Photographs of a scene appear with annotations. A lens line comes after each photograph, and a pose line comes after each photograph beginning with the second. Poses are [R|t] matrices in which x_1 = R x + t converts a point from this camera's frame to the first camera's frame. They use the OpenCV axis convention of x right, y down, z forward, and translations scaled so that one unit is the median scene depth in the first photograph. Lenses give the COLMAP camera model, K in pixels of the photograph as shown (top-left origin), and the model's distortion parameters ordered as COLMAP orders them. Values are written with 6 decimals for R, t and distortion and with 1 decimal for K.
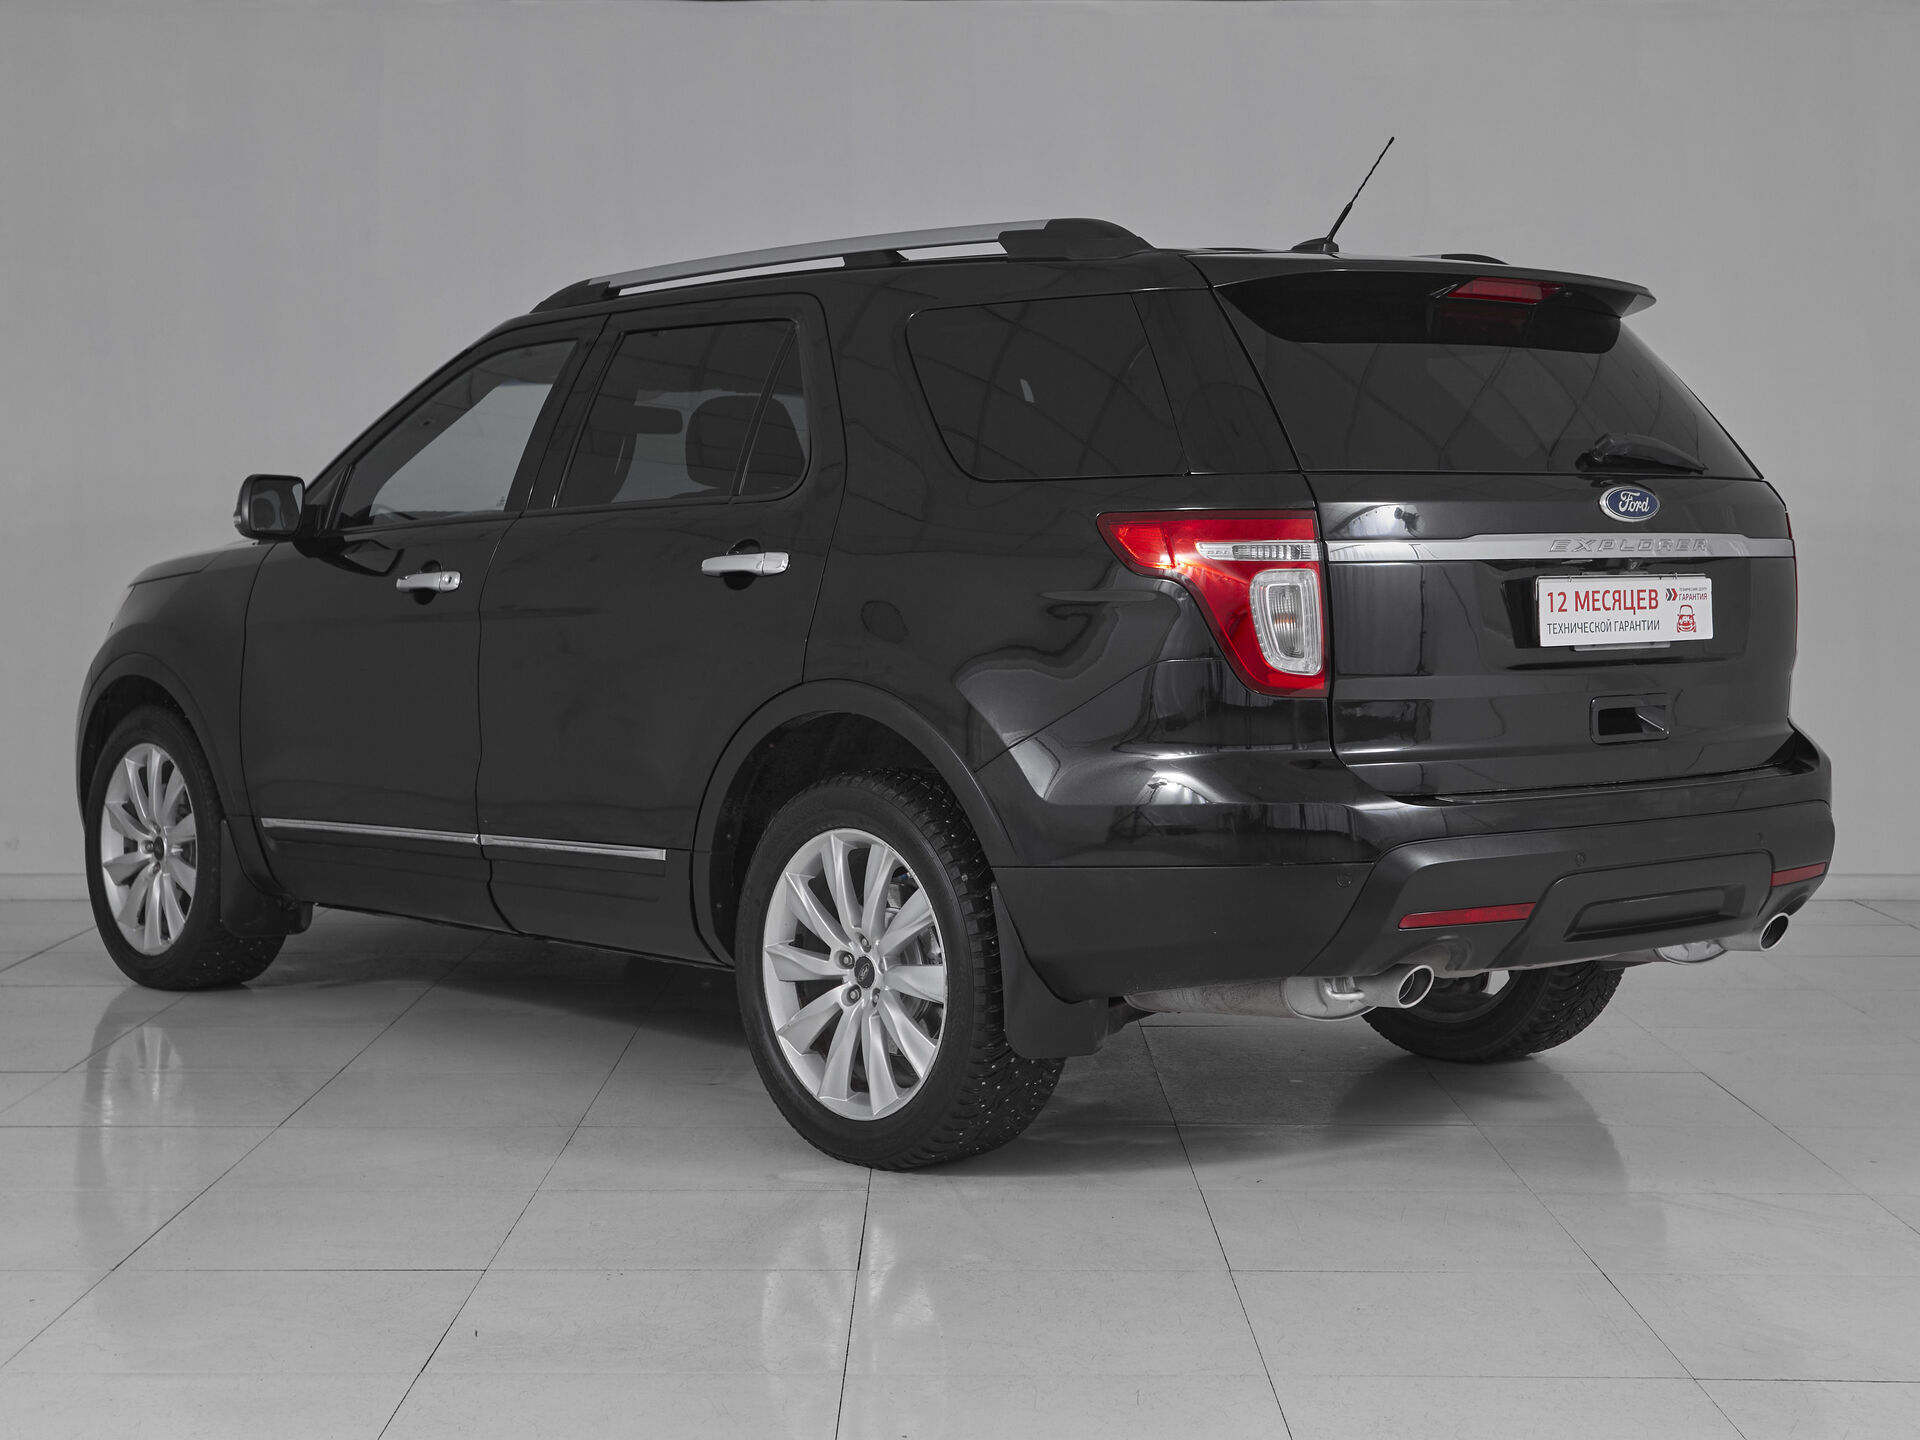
lens RADIAL K [[3084.2, 0, 963.1], [0, 3084.2, 703.8], [0, 0, 1]] dist [0.034783, 0.000000]
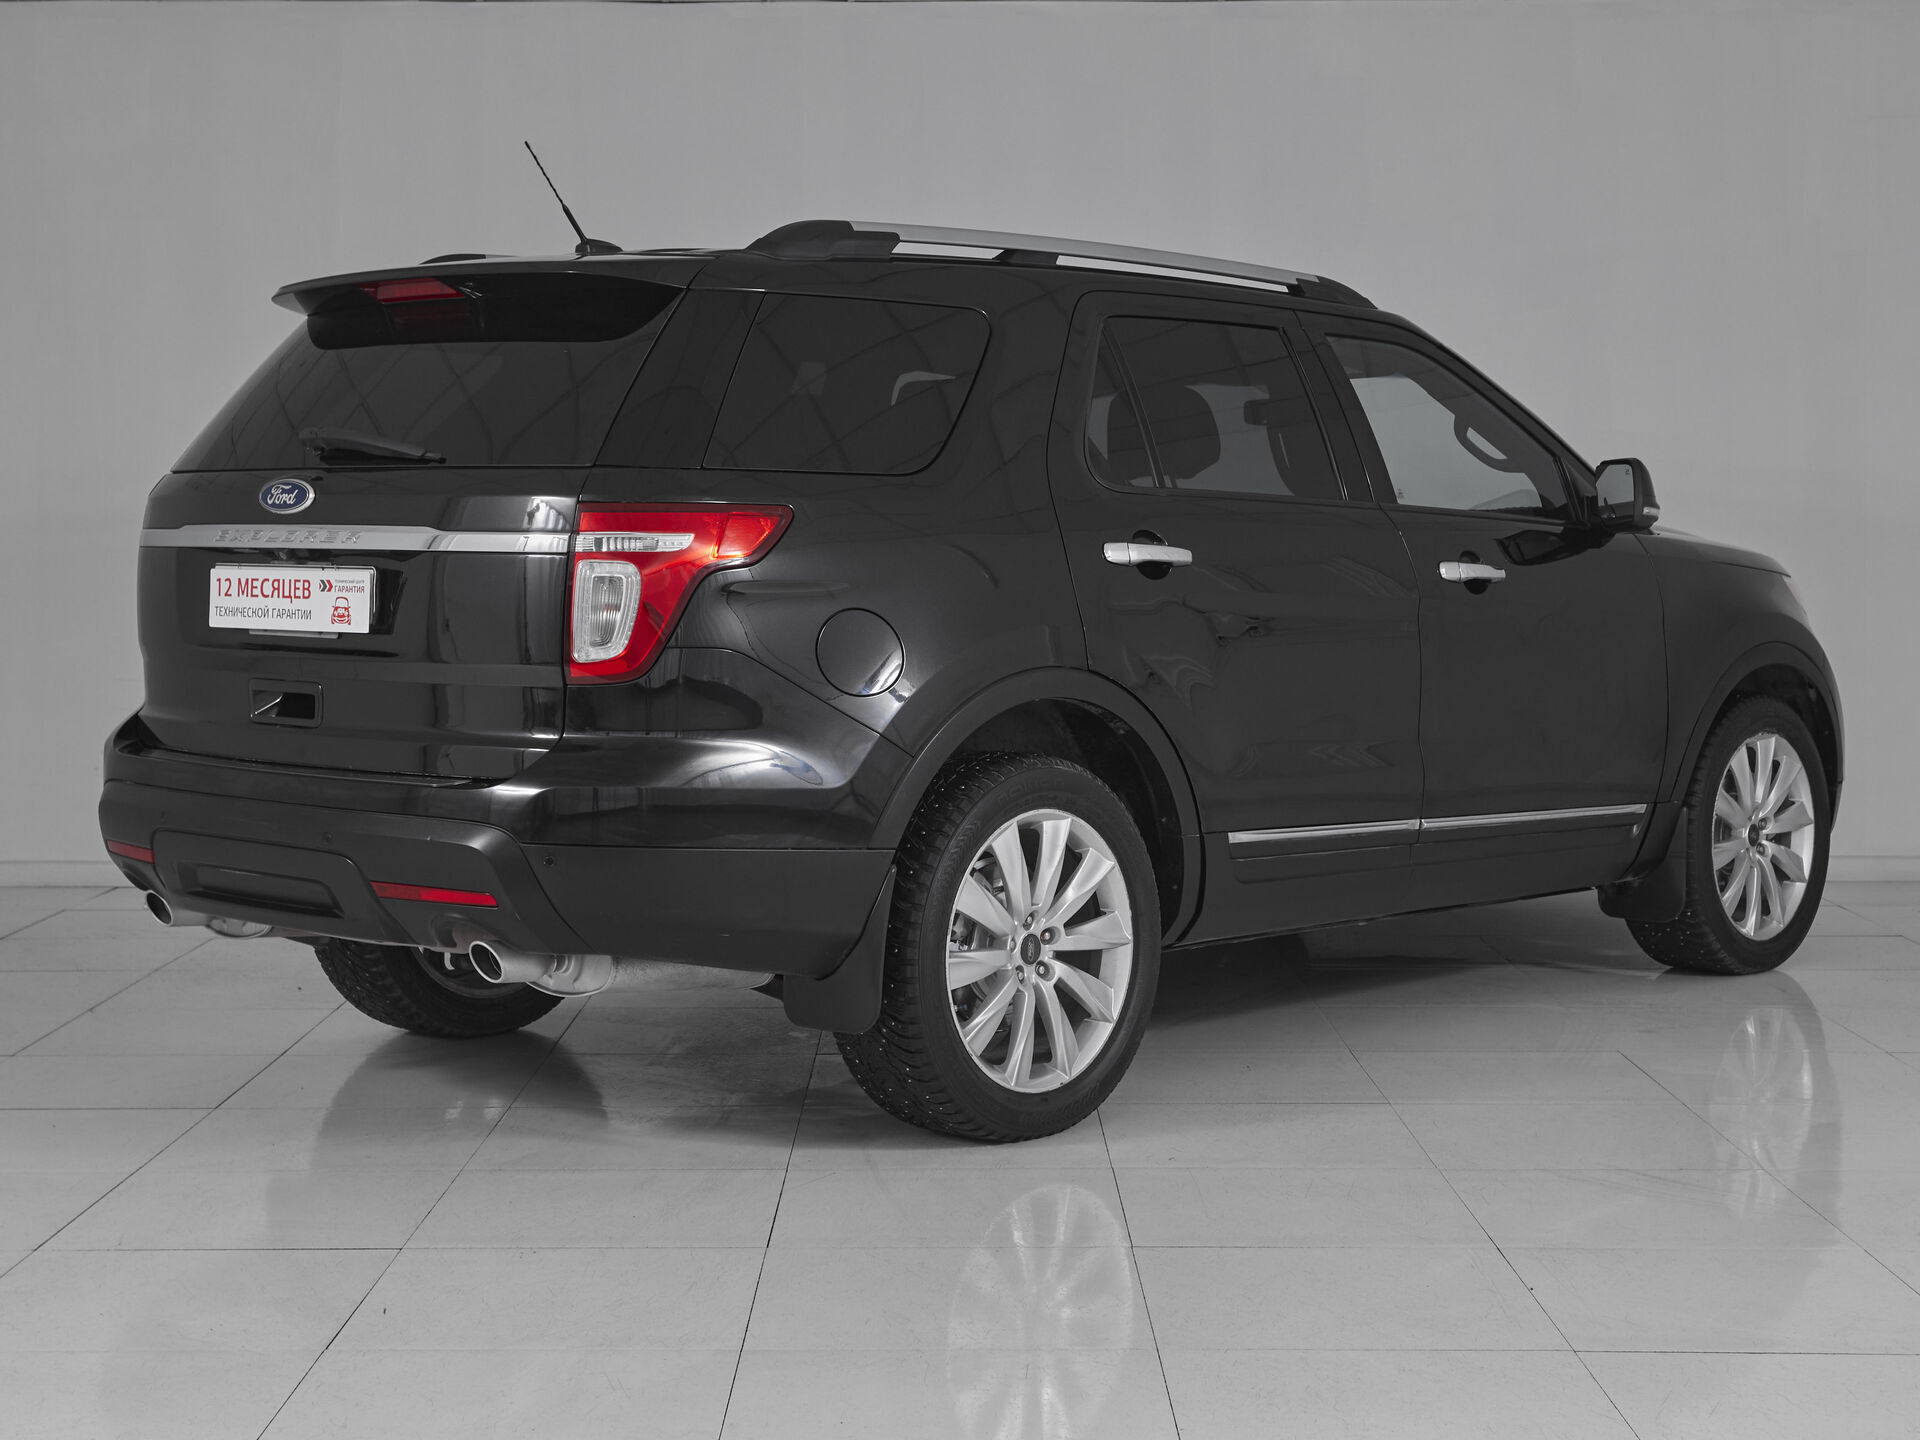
lens RADIAL K [[3084.2, 0, 957.9], [0, 3084.2, 729.4], [0, 0, 1]] dist [0.034783, 0.000000]
pose [[0.082576, 0.064864, -0.994472, 1.275013], [-0.061010, 0.996337, 0.059920, -0.062743], [0.994716, 0.055725, 0.086231, 1.140236]]
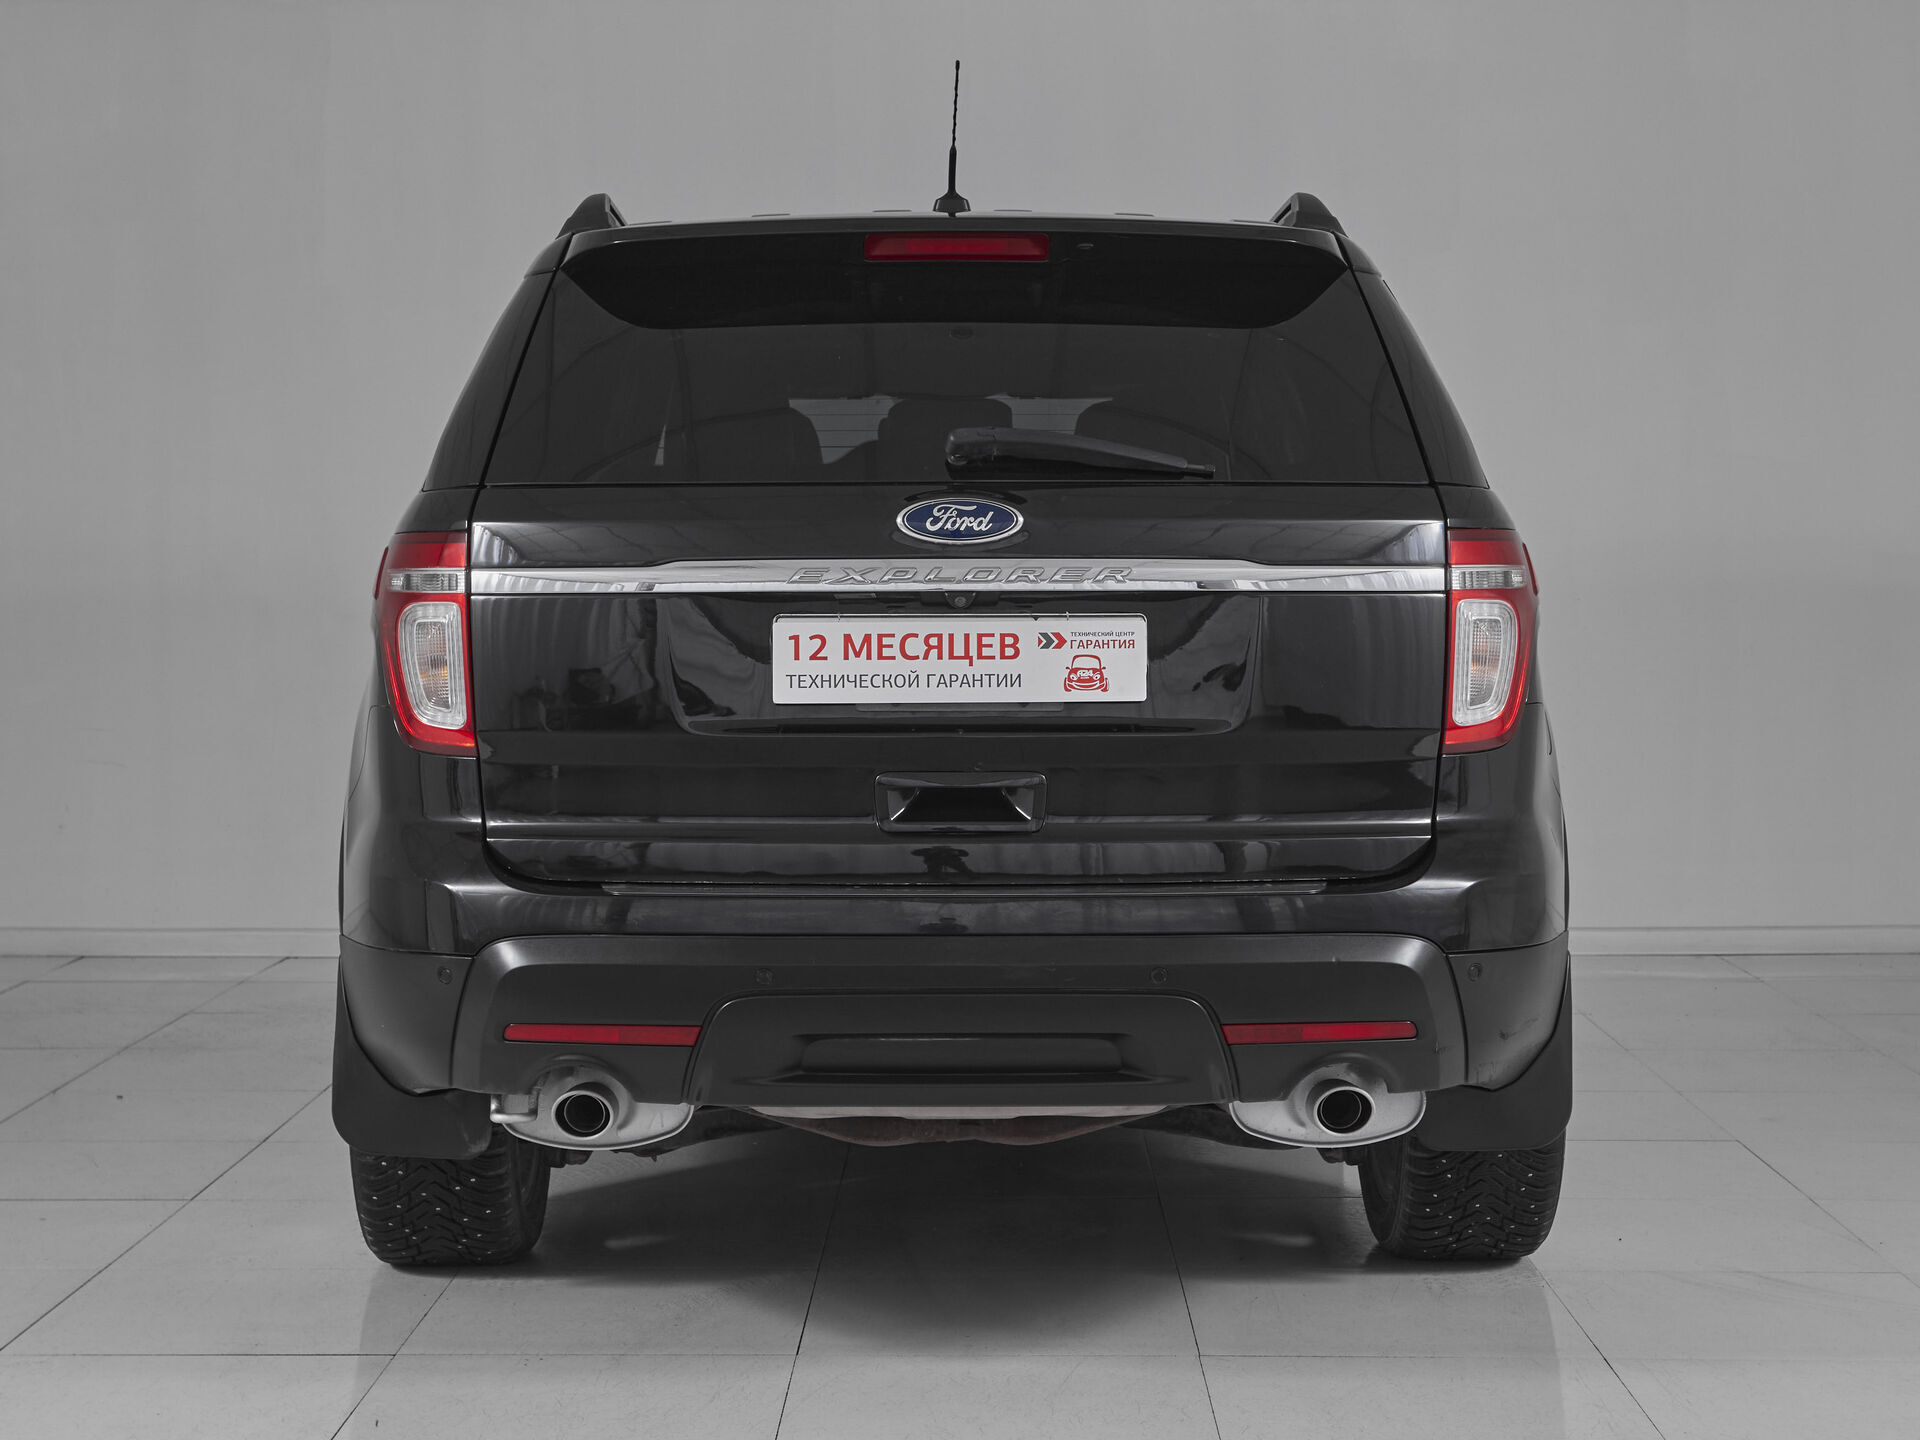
lens RADIAL K [[3084.2, 0, 962.1], [0, 3084.2, 730.1], [0, 0, 1]] dist [0.034783, 0.000000]
pose [[0.745330, 0.035070, -0.665772, 0.725974], [-0.034890, 0.999299, 0.013579, -0.023404], [0.665782, 0.013107, 0.746031, 0.432799]]
